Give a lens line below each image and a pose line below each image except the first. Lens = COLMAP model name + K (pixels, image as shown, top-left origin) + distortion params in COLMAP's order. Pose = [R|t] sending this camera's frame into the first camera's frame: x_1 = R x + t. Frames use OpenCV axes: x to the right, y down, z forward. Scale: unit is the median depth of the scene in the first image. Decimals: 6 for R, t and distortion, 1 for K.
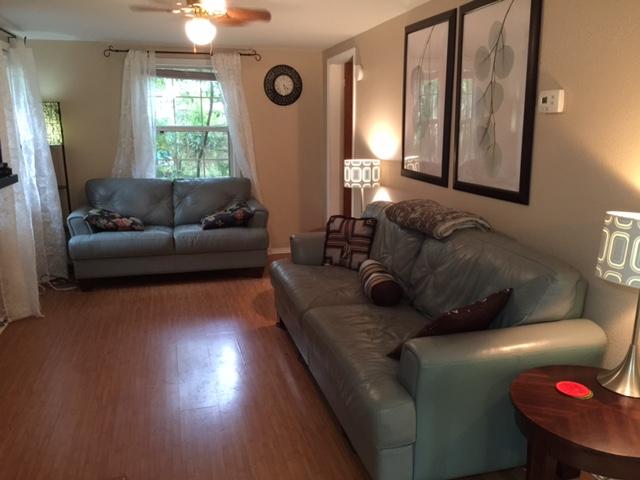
lens RADIAL K [[554.5, 0, 318.1], [0, 554.5, 241.1], [0, 0, 1]] dist [0.060630, -0.049661]
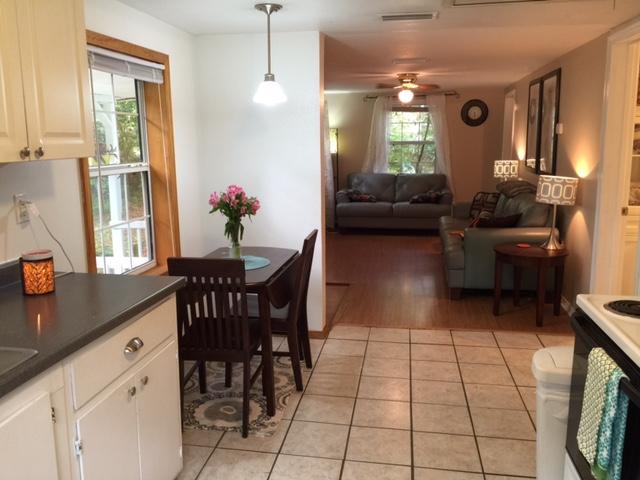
lens RADIAL K [[554.5, 0, 319.5], [0, 554.5, 237.9], [0, 0, 1]] dist [0.060630, -0.049661]
pose [[0.906025, 0.060961, -0.418812, 0.248831], [-0.072604, 0.997290, -0.011903, 0.121161], [0.416951, 0.041192, 0.907995, -0.614534]]
